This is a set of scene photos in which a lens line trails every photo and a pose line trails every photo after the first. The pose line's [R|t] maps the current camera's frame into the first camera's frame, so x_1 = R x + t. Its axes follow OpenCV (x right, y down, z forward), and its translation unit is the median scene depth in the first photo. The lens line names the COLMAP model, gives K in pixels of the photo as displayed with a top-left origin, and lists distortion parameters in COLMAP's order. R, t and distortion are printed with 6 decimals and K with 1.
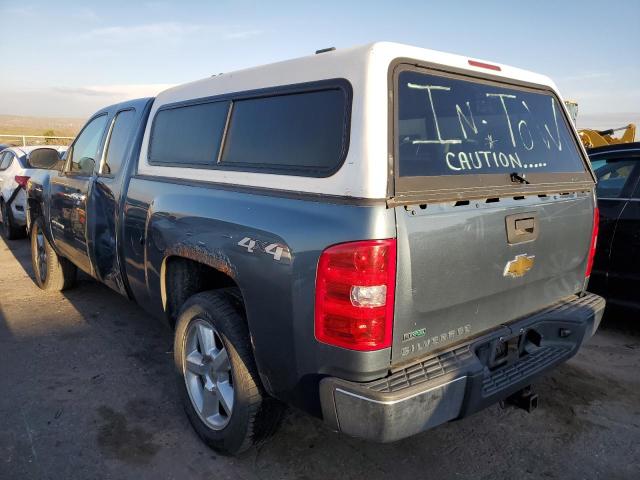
lens RADIAL K [[508.5, 0, 333.1], [0, 508.5, 237.7], [0, 0, 1]] dist [0.001855, 0.002075]
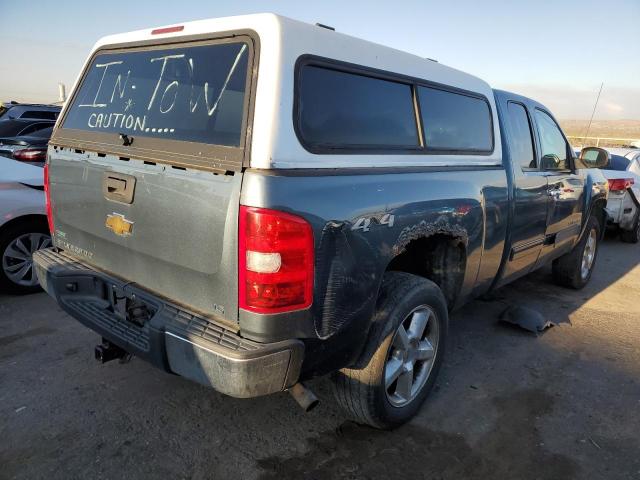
lens RADIAL K [[508.5, 0, 333.1], [0, 508.5, 237.7], [0, 0, 1]] dist [0.001855, 0.002075]
pose [[0.155938, 0.200577, -0.967188, 1.396413], [-0.219705, 0.961681, 0.164012, -0.178748], [0.963023, 0.186920, 0.194030, 1.186541]]
